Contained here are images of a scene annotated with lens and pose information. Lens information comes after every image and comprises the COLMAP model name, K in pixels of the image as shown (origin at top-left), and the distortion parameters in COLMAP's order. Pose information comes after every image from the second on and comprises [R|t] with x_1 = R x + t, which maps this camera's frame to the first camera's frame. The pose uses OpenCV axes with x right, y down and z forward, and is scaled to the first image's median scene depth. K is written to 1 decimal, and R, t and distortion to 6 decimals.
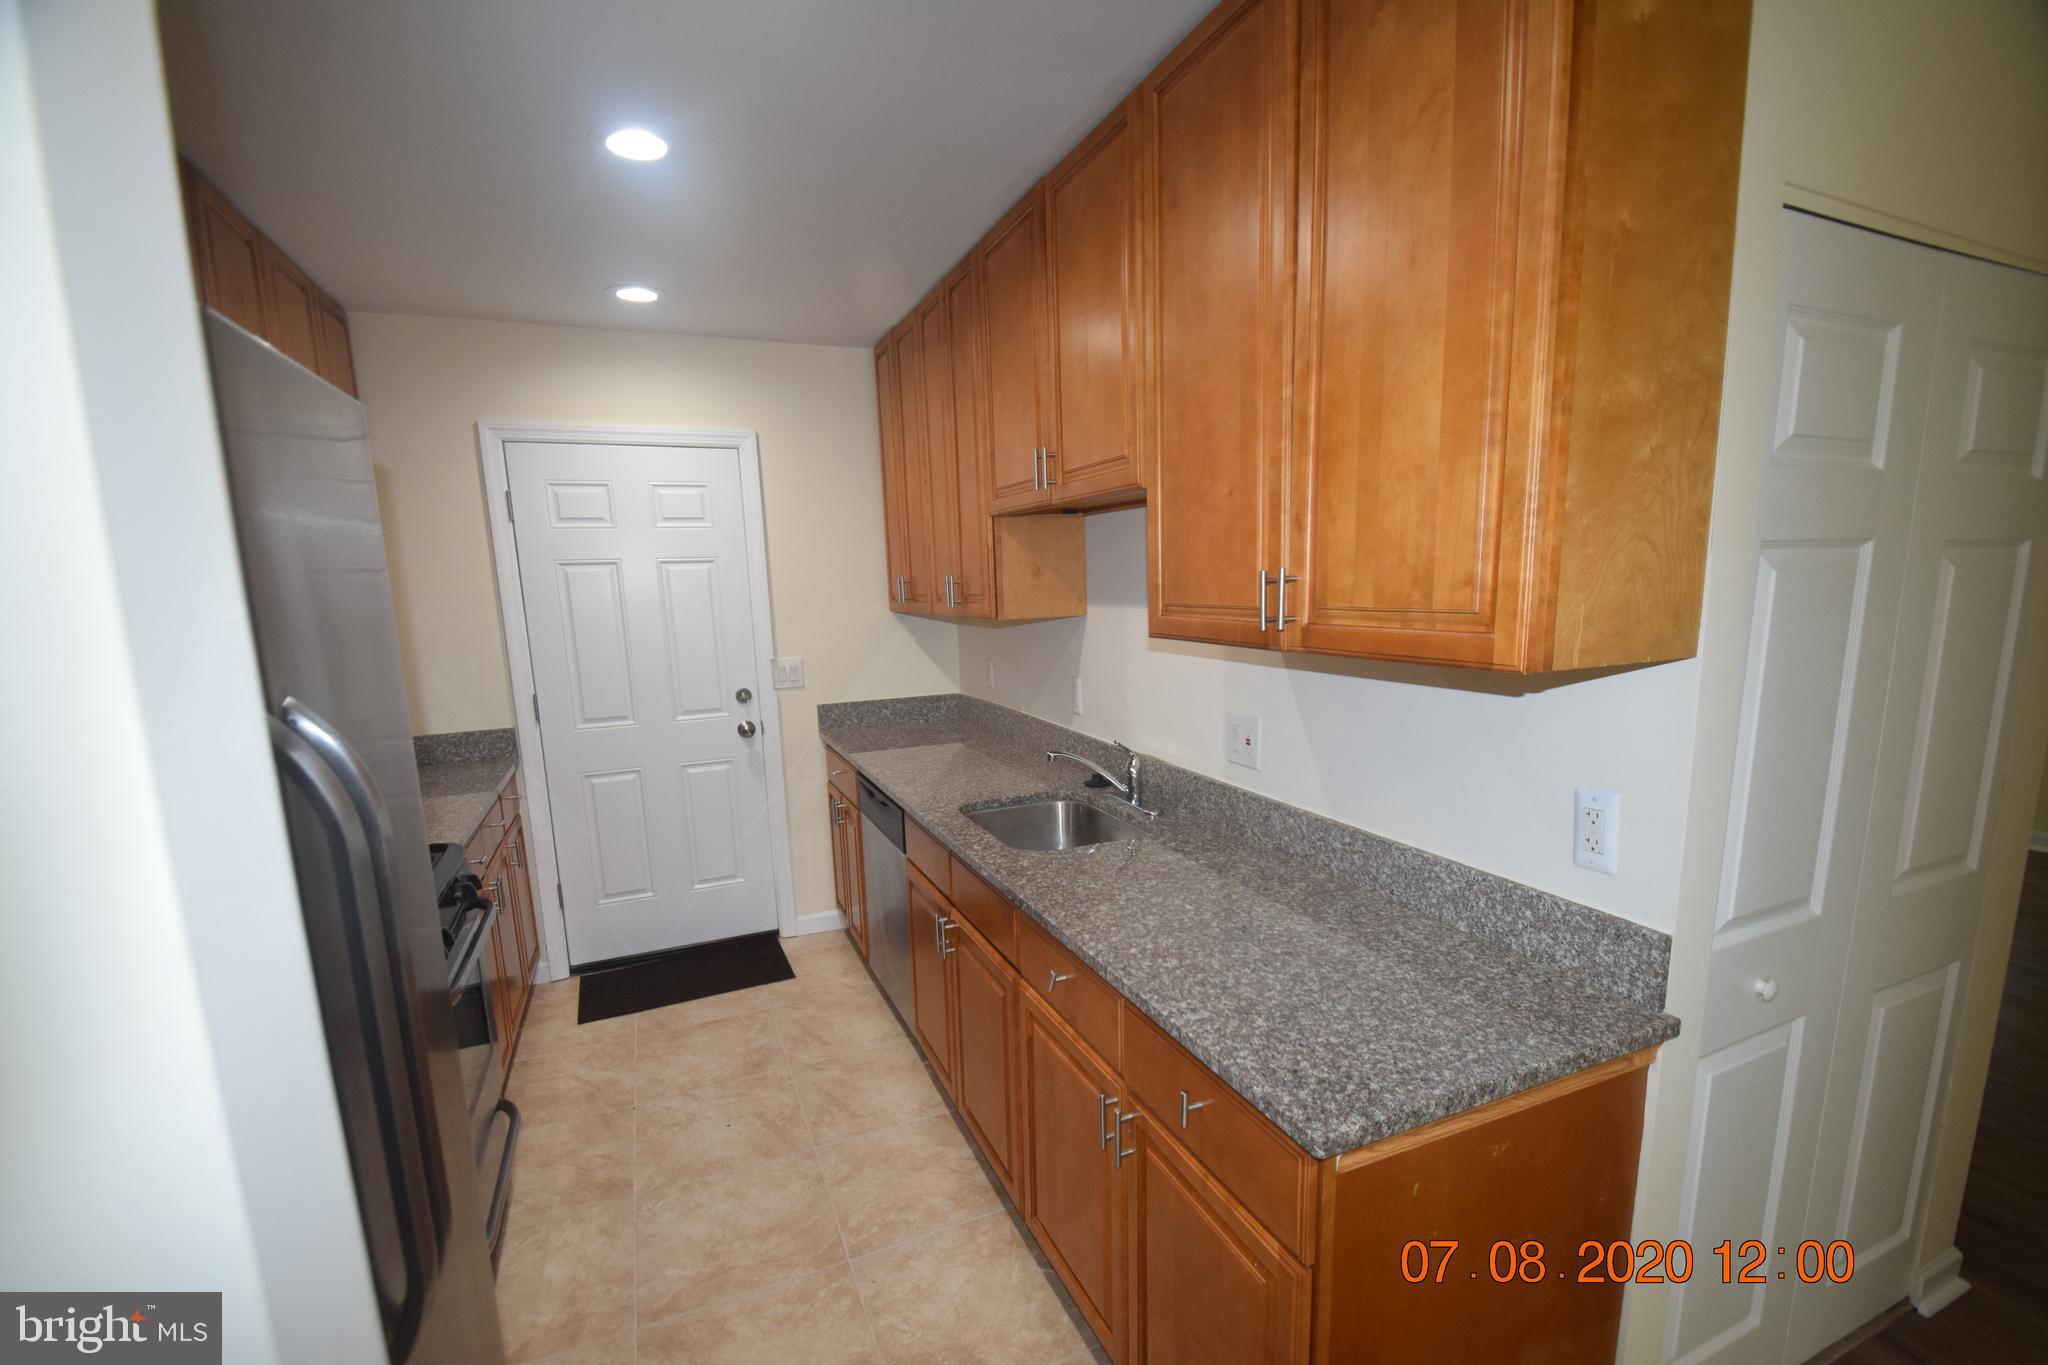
lens RADIAL K [[899.1, 0, 1037.0], [0, 899.1, 733.5], [0, 0, 1]] dist [0.005732, -0.009458]
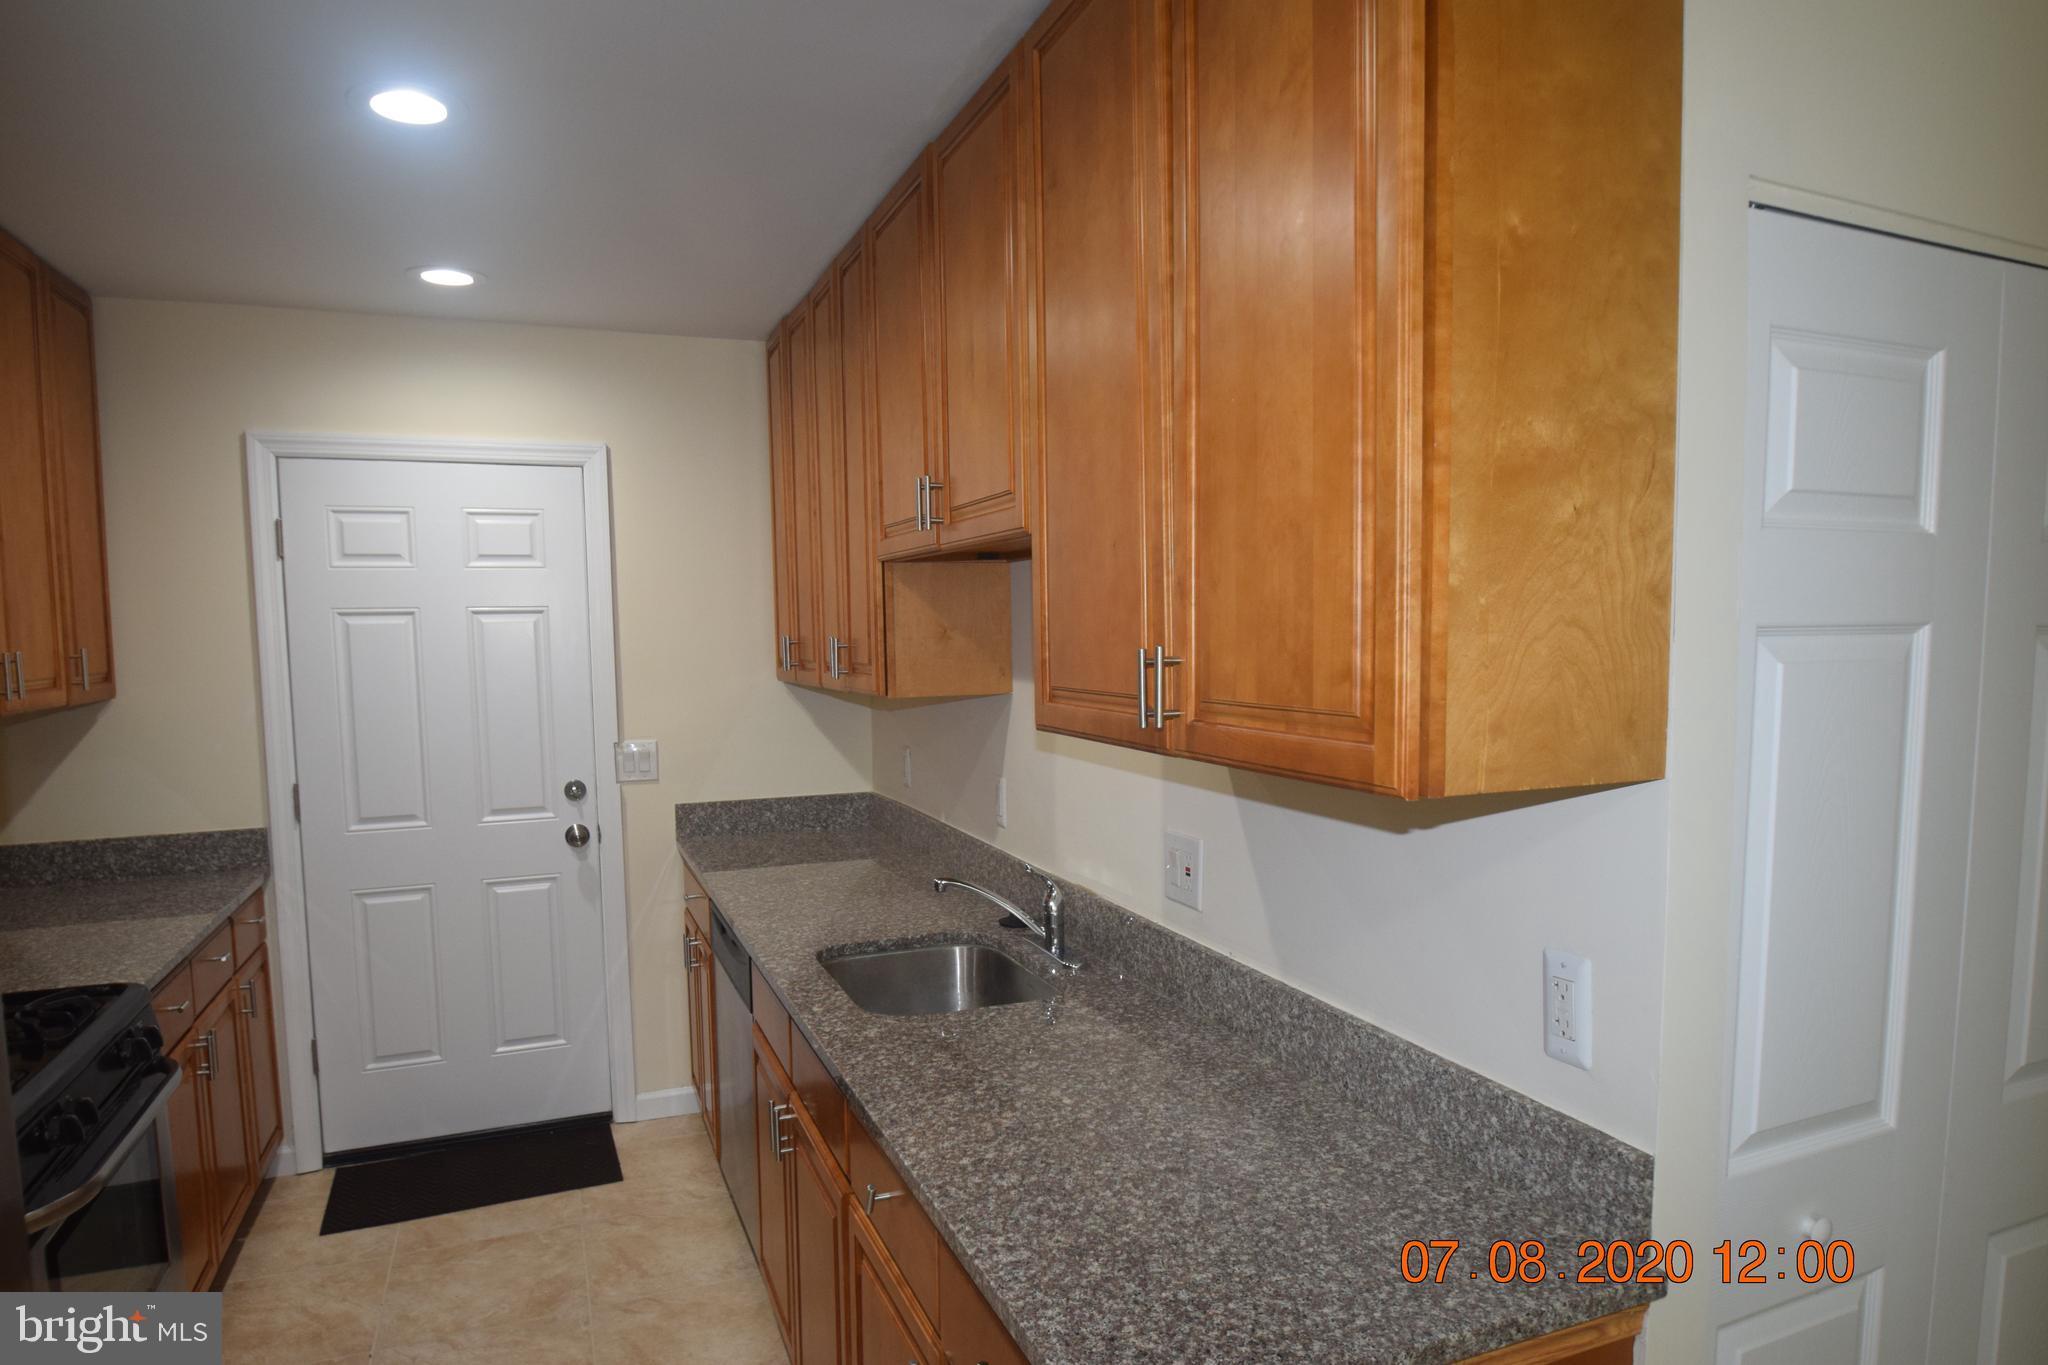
lens RADIAL K [[1229.7, 0, 1040.5], [0, 1229.7, 732.0], [0, 0, 1]] dist [-0.027704, -0.003017]
pose [[0.999718, 0.017424, -0.016137, 0.135541], [-0.018785, 0.995904, -0.088448, -0.014006], [0.014529, 0.088727, 0.995950, -0.015360]]
